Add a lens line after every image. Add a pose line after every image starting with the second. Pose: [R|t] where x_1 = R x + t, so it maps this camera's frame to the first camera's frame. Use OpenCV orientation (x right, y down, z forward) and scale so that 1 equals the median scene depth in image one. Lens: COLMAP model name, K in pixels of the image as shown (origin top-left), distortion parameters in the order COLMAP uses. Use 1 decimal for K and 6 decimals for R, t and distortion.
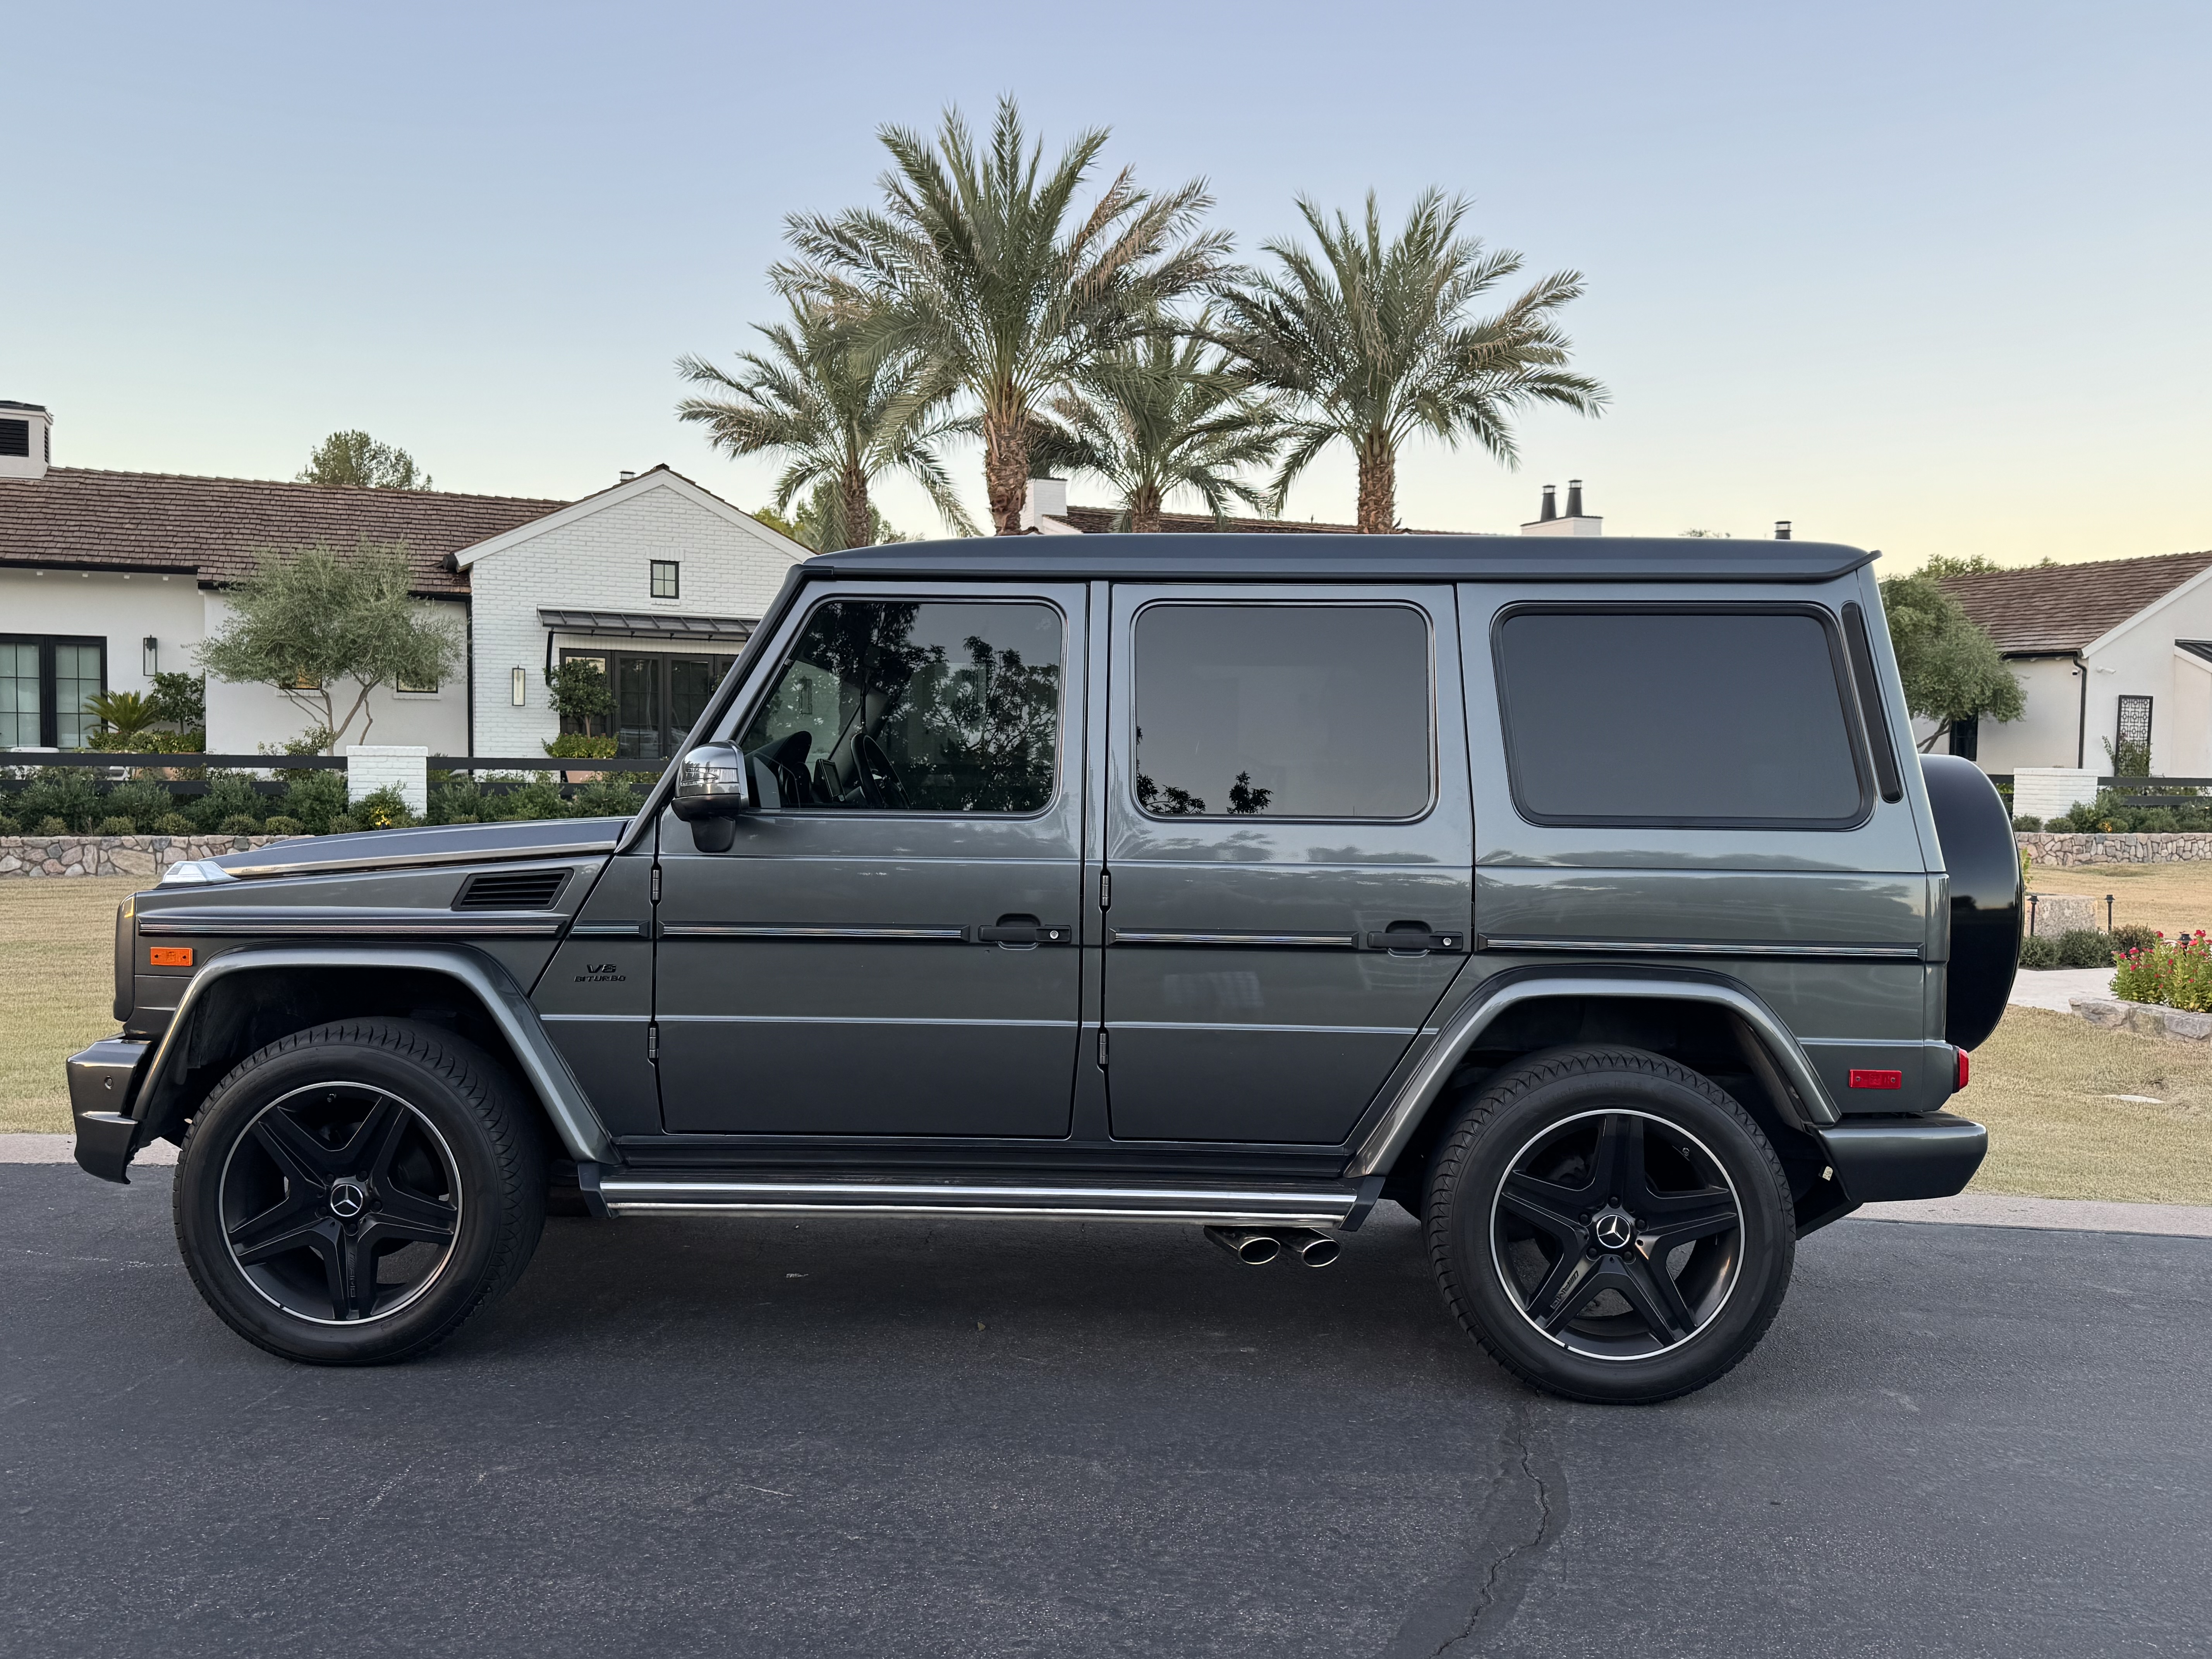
lens RADIAL K [[1806.9, 0, 1117.3], [0, 1806.9, 851.2], [0, 0, 1]] dist [0.060981, -0.093847]
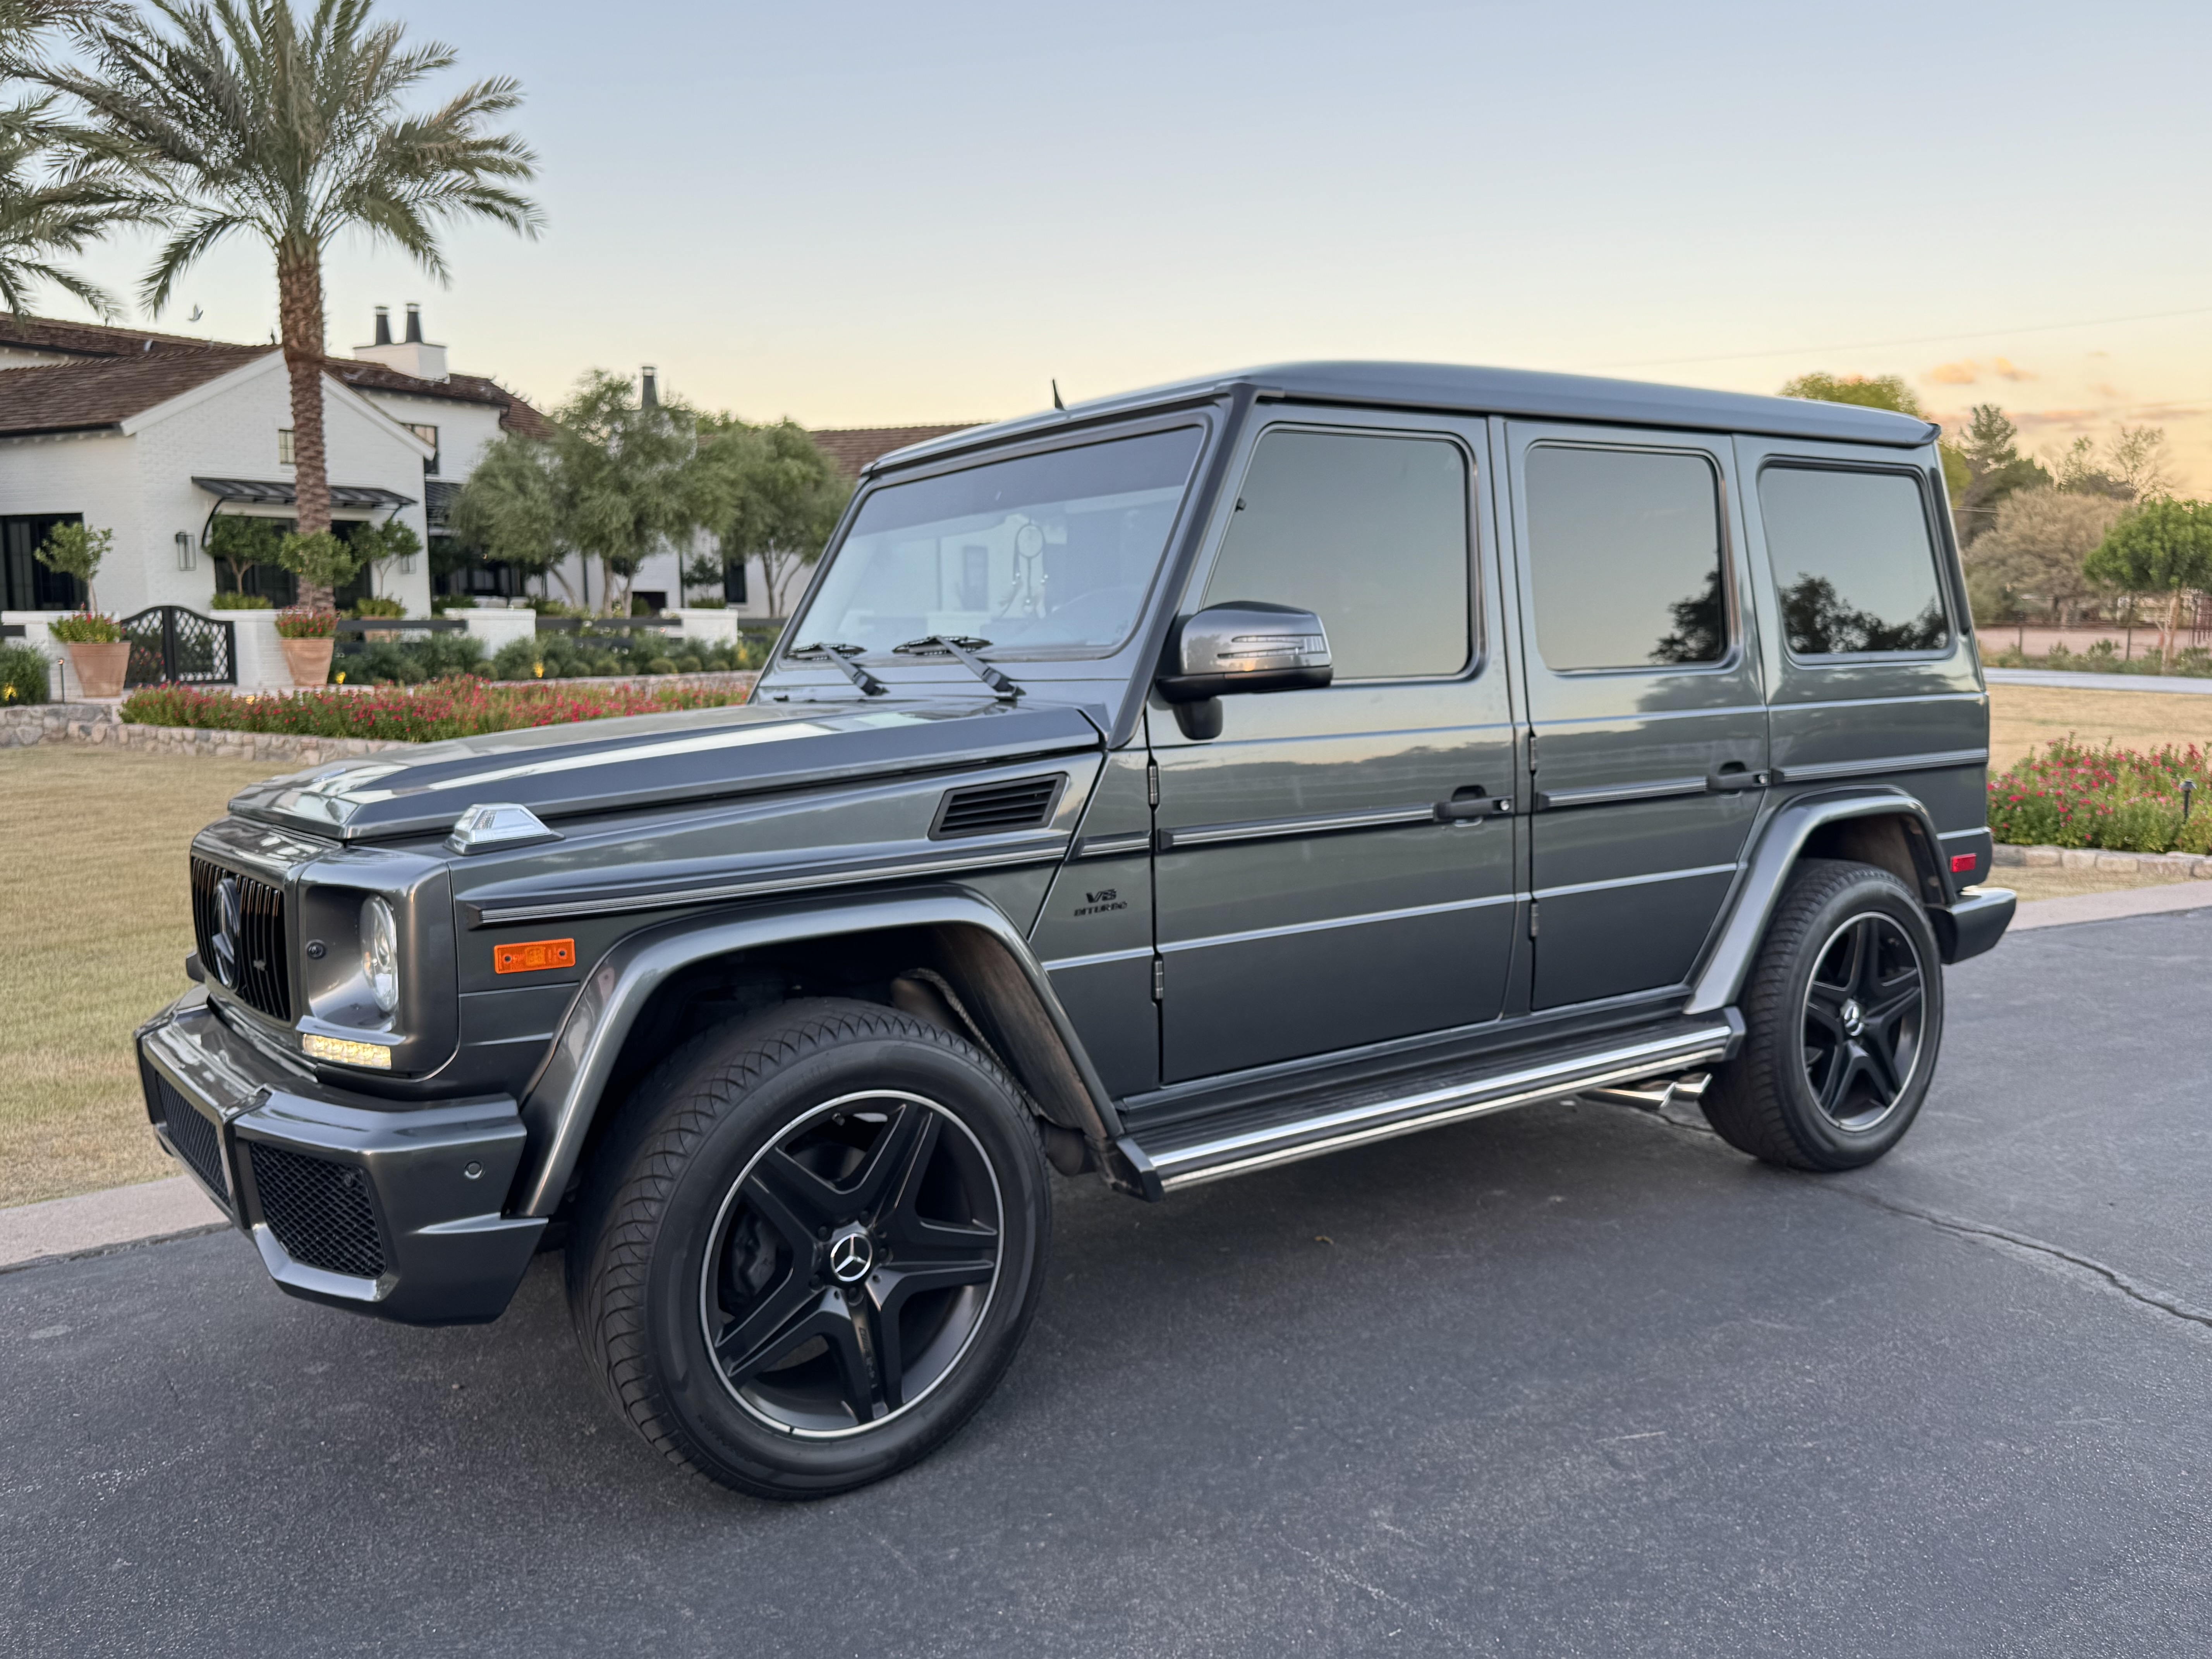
lens RADIAL K [[1806.9, 0, 1120.8], [0, 1806.9, 836.0], [0, 0, 1]] dist [0.060981, -0.093847]
pose [[0.773979, -0.093163, 0.626320, -0.738518], [0.044871, 0.994700, 0.092509, -0.031880], [-0.631619, -0.043497, 0.774058, 0.377597]]
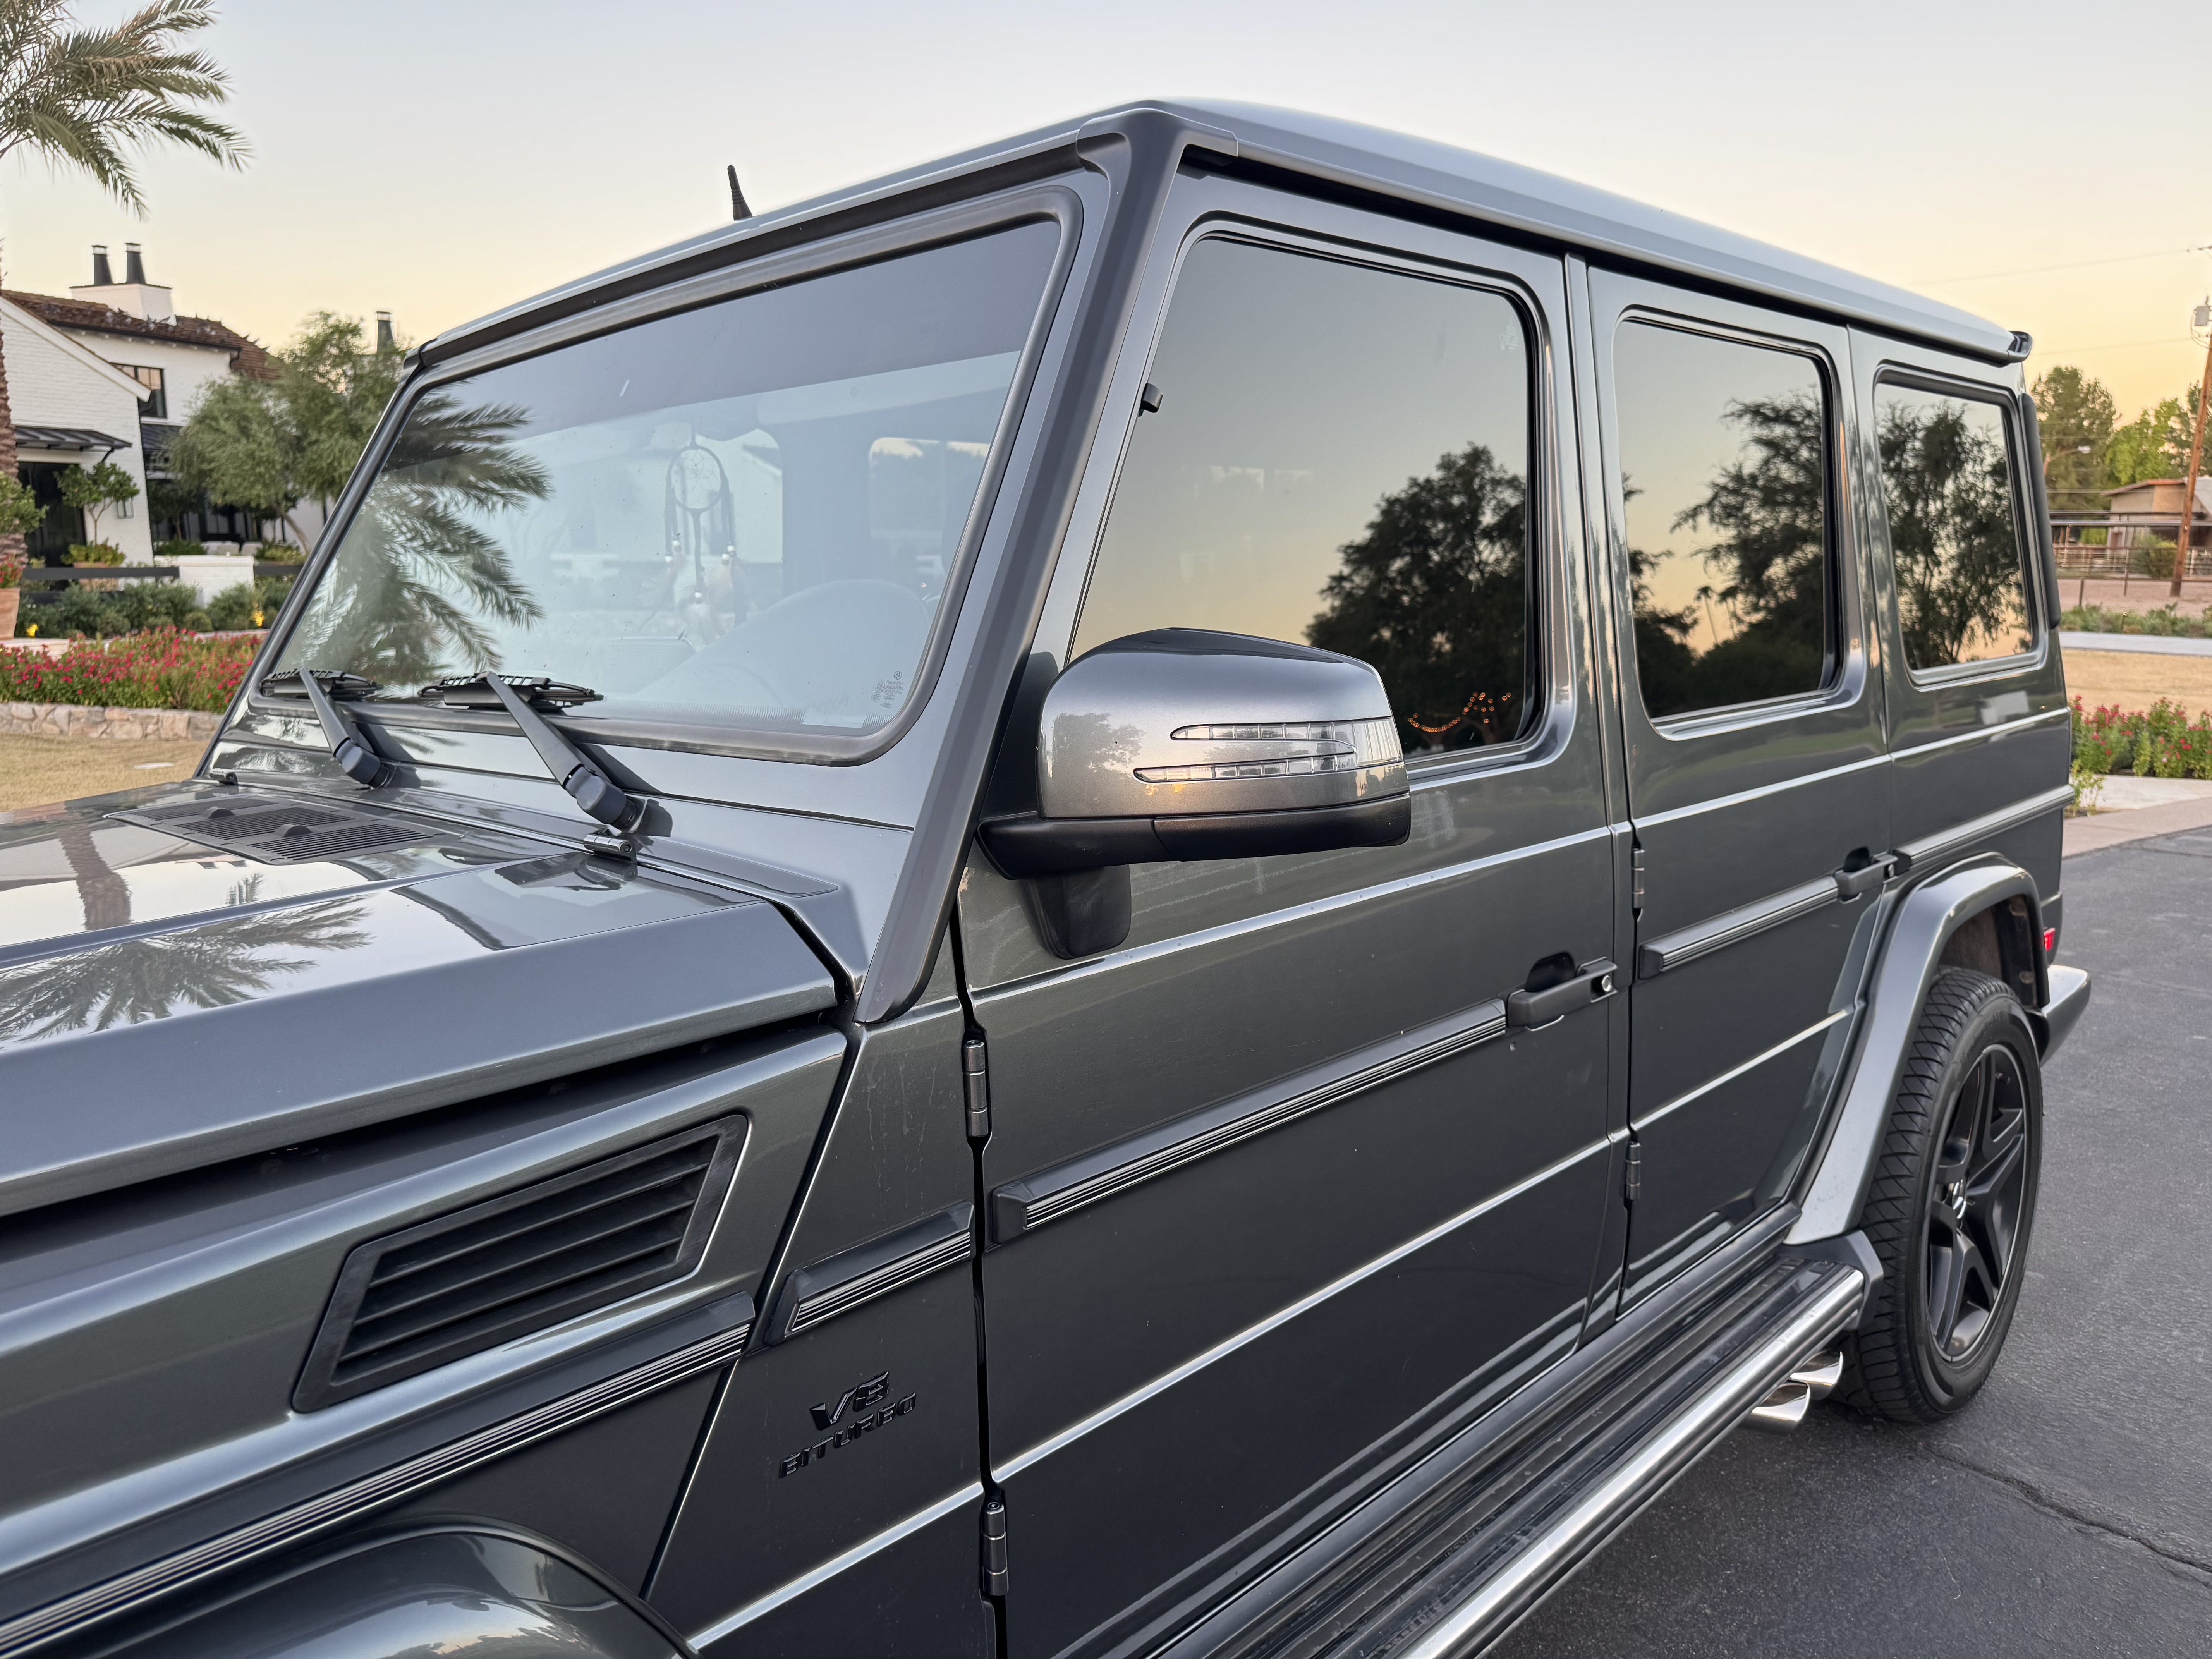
lens RADIAL K [[1595.1, 0, 1098.8], [0, 1595.1, 835.8], [0, 0, 1]] dist [-0.008620, -0.001548]
pose [[0.673702, -0.144219, 0.724794, -0.422002], [0.047790, 0.987222, 0.152016, -0.065383], [-0.737456, -0.067776, 0.671986, 0.768358]]
